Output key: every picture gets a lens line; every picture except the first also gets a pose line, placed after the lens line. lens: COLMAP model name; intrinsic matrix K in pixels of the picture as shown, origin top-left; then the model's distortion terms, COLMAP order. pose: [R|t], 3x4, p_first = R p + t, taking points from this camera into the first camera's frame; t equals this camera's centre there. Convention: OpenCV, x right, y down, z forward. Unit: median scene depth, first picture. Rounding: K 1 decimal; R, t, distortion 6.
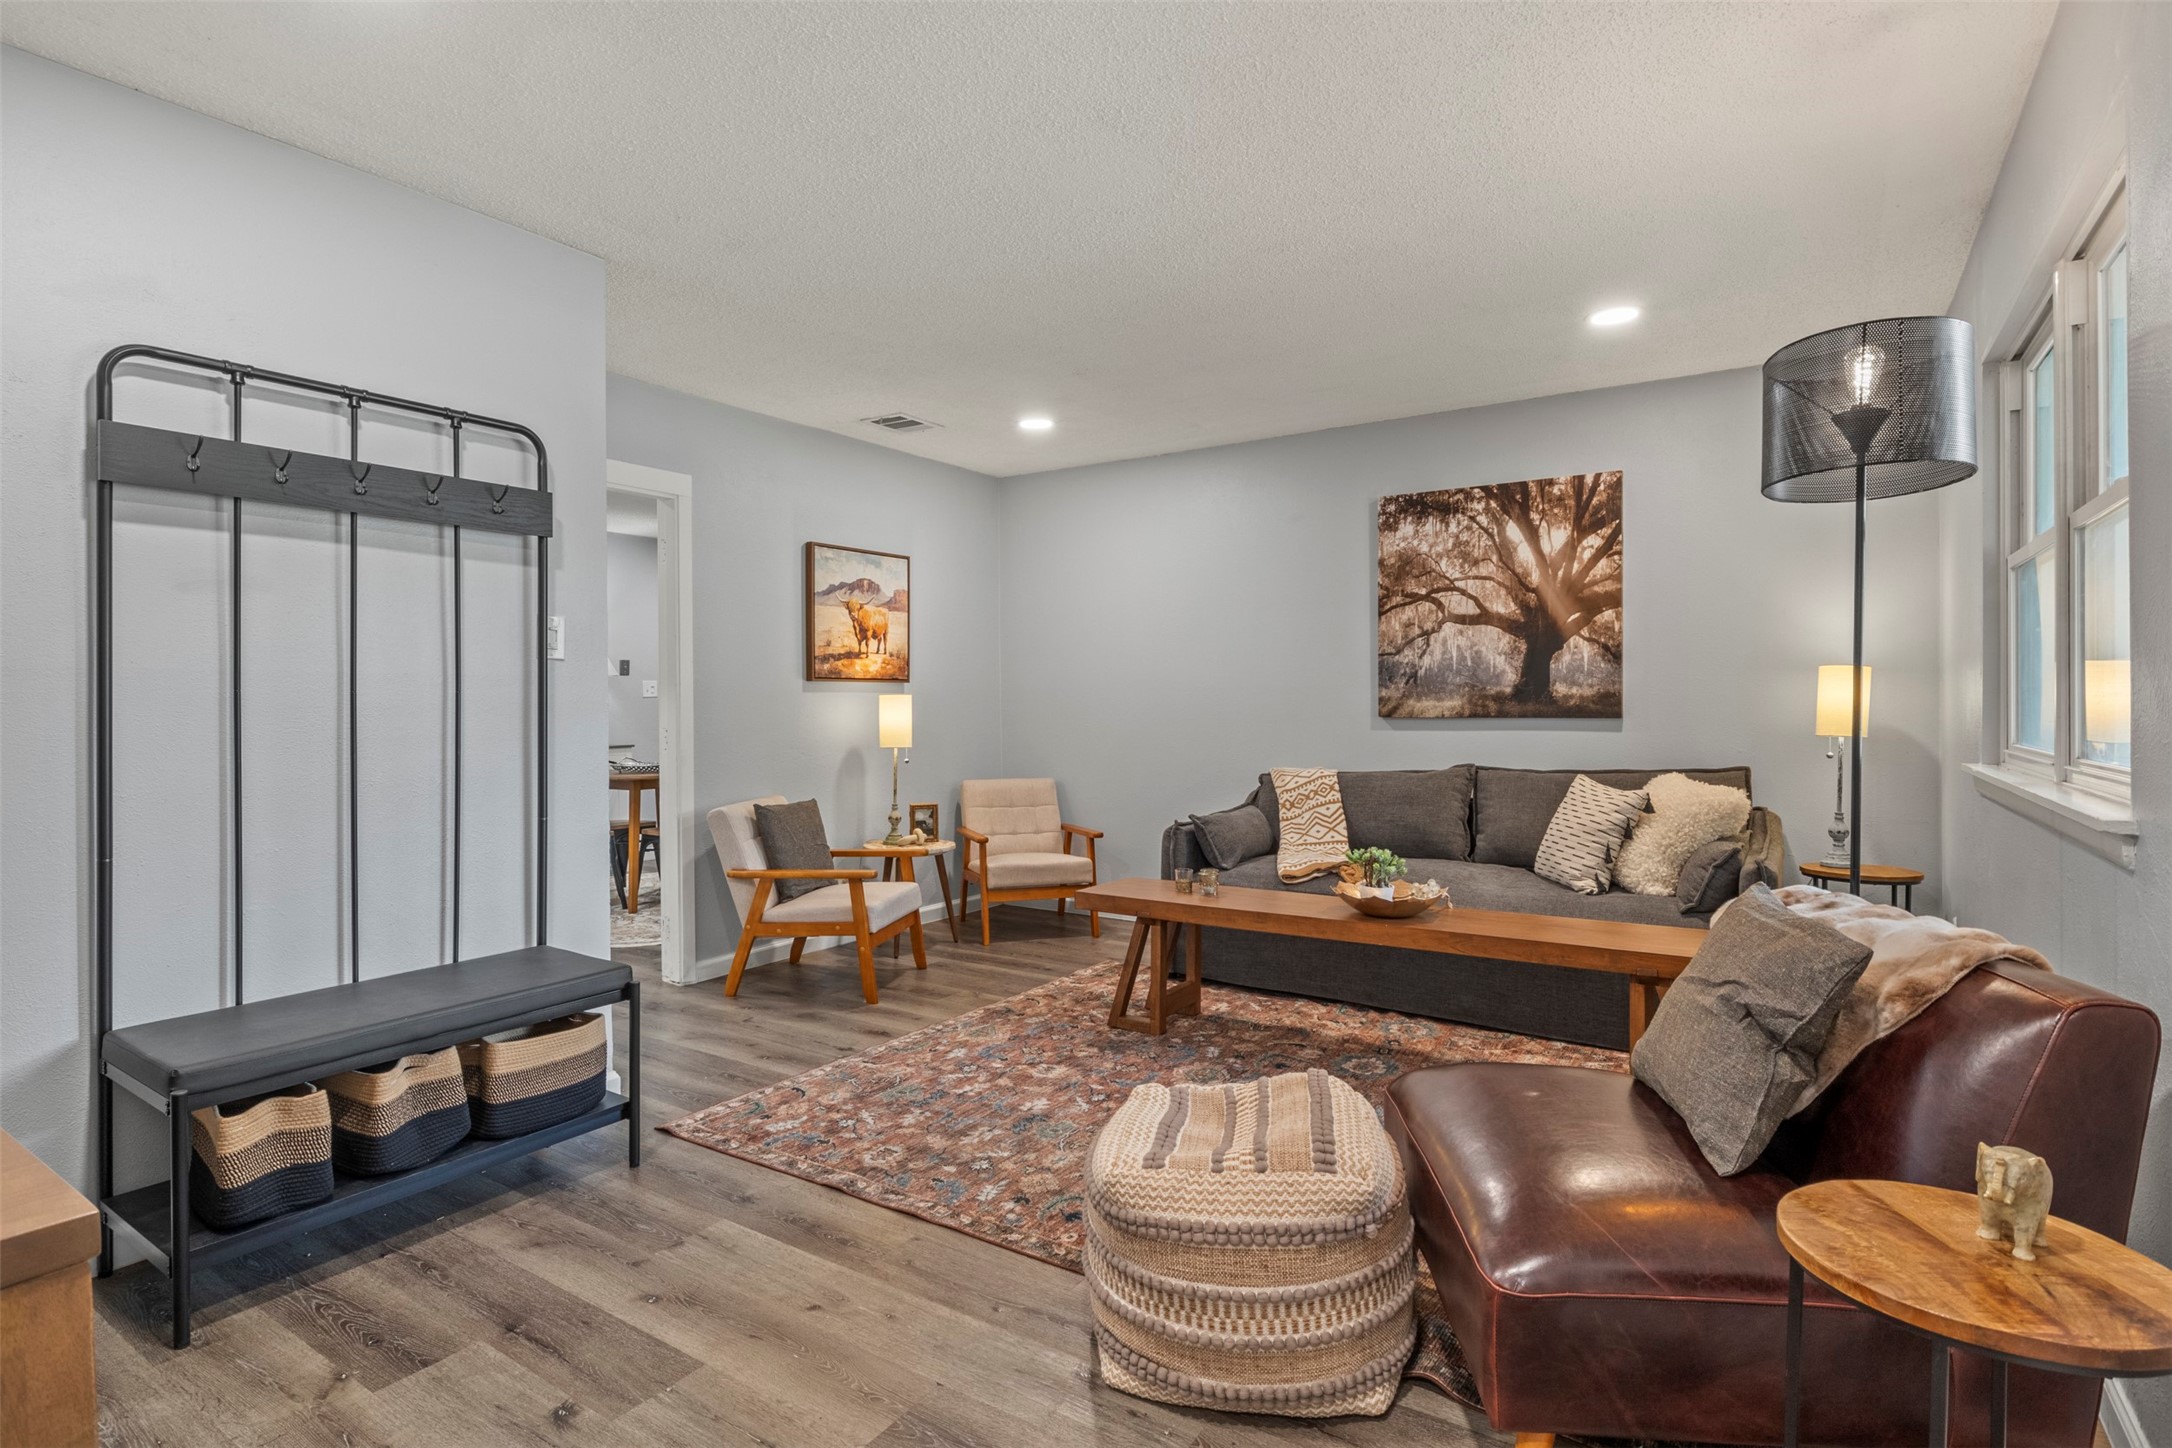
lens RADIAL K [[1084.5, 0, 1086.0], [0, 1084.5, 698.3], [0, 0, 1]] dist [-0.008540, 0.000330]
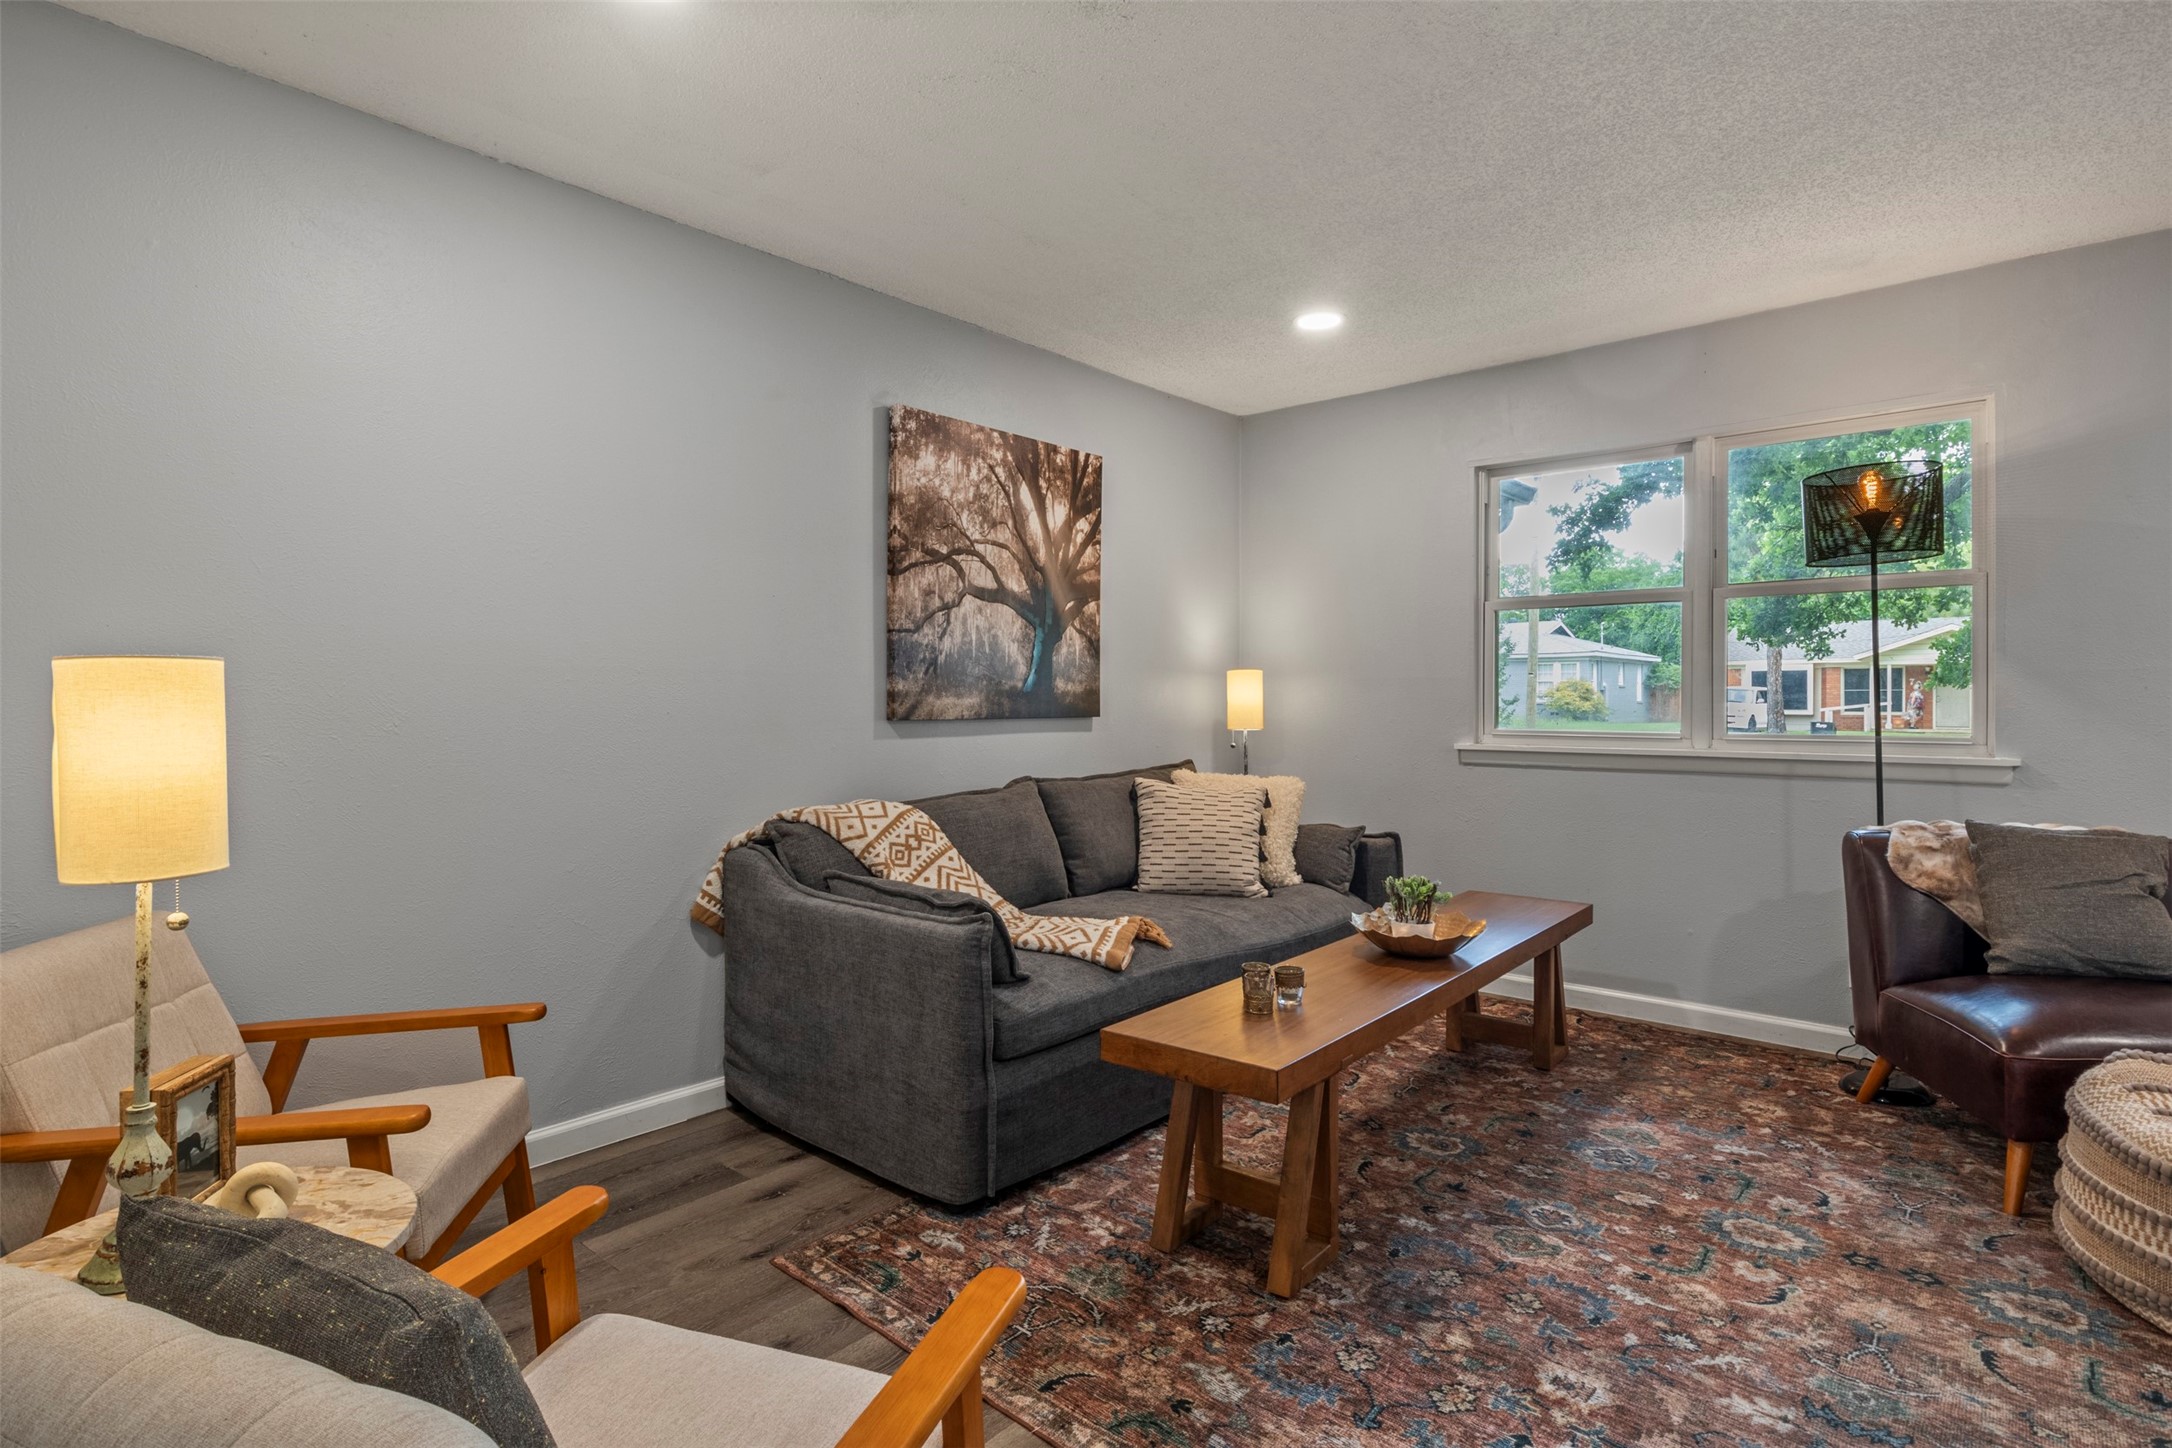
lens RADIAL K [[1084.5, 0, 1086.0], [0, 1084.5, 698.3], [0, 0, 1]] dist [-0.008540, 0.000330]
pose [[0.137054, 0.005666, 0.990547, -0.432906], [-0.003873, 0.999979, -0.005184, 0.006821], [-0.990556, -0.003126, 0.137073, 0.846805]]
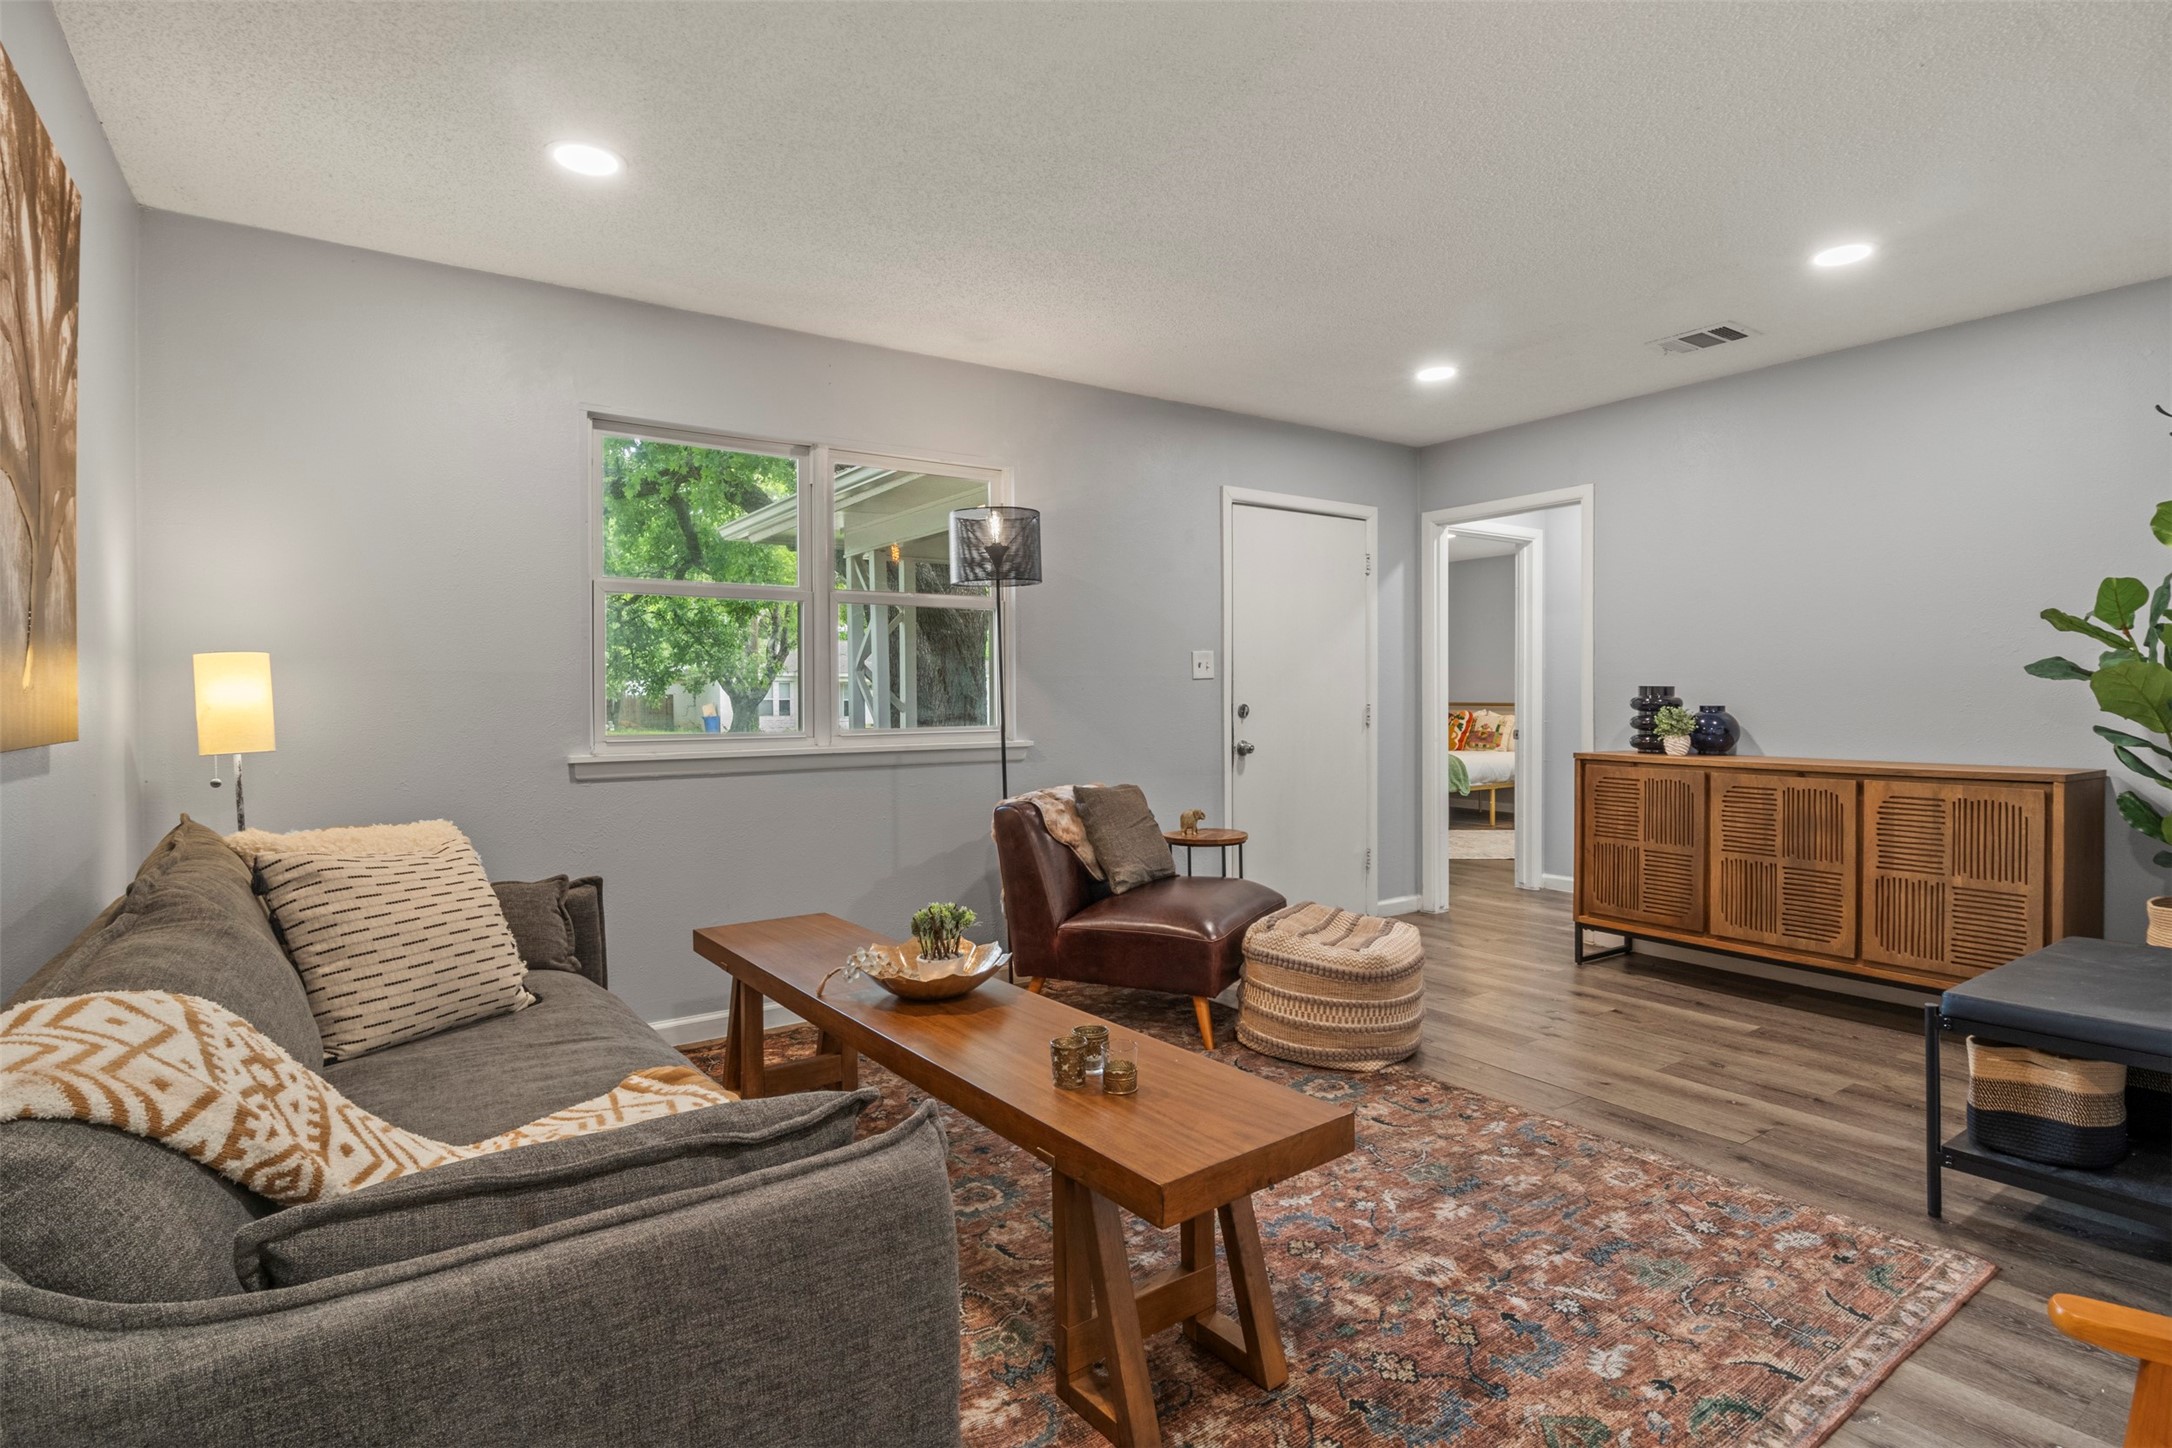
lens RADIAL K [[1084.5, 0, 1086.0], [0, 1084.5, 698.3], [0, 0, 1]] dist [-0.008540, 0.000330]
pose [[-0.929557, 0.009970, 0.368543, -0.061445], [0.009908, 0.999949, -0.002061, 0.005499], [-0.368545, 0.001736, -0.929608, 1.209962]]
